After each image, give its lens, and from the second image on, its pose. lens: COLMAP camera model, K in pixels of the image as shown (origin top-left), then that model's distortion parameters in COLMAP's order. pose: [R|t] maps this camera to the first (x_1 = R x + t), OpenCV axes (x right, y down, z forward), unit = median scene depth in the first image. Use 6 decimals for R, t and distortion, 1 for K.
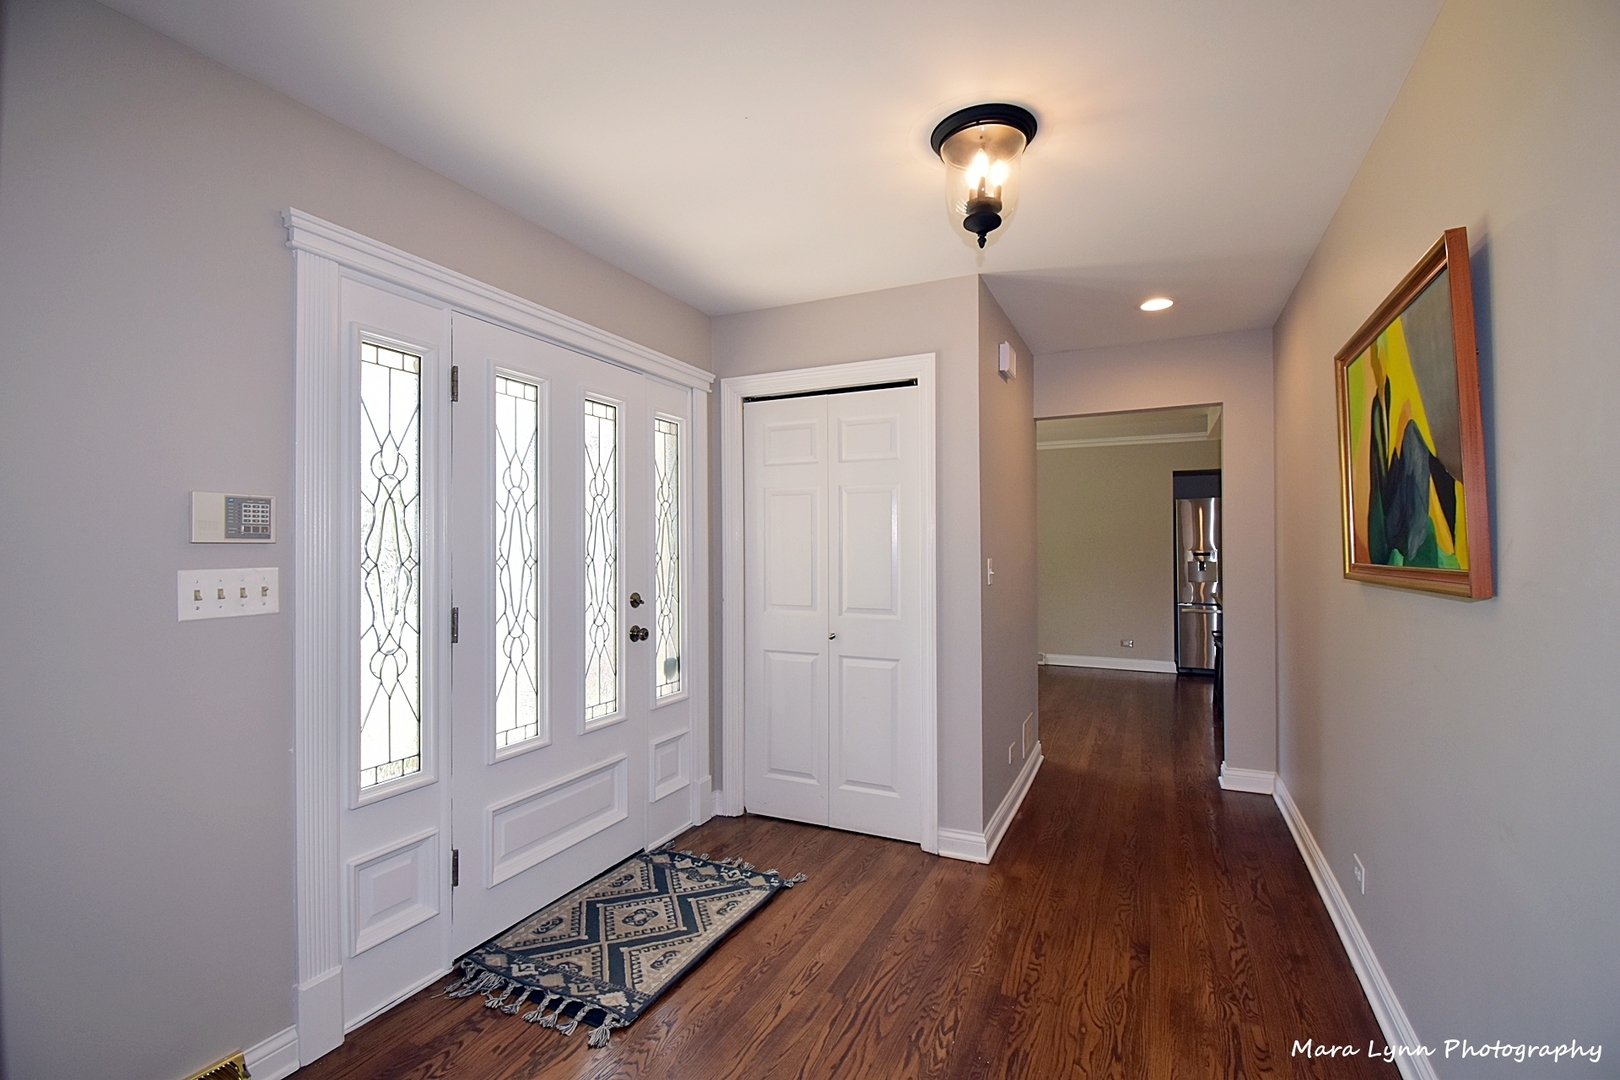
lens RADIAL K [[718.5, 0, 812.0], [0, 718.5, 543.1], [0, 0, 1]] dist [0.008541, -0.020417]
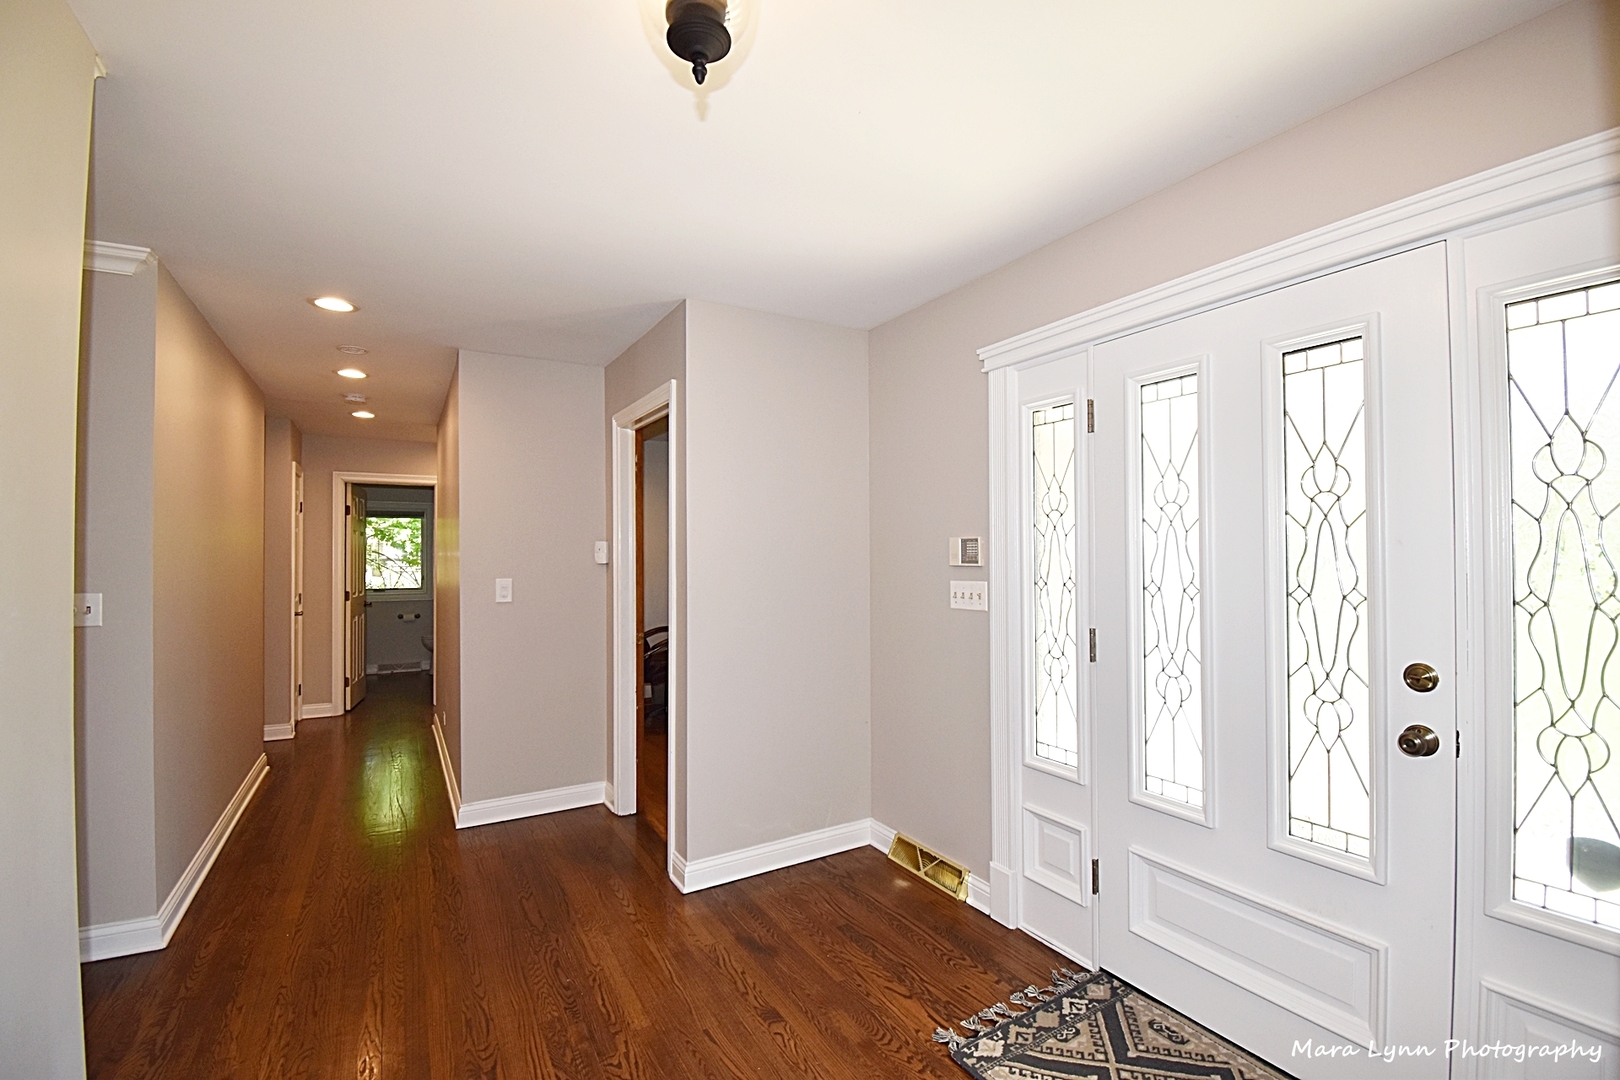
lens RADIAL K [[685.3, 0, 841.4], [0, 685.3, 580.3], [0, 0, 1]] dist [-0.000265, -0.029424]
pose [[-0.536359, 0.007937, -0.843953, 0.525830], [-0.012805, 0.999764, 0.017540, 0.006462], [0.843893, 0.020214, -0.536131, 1.185281]]
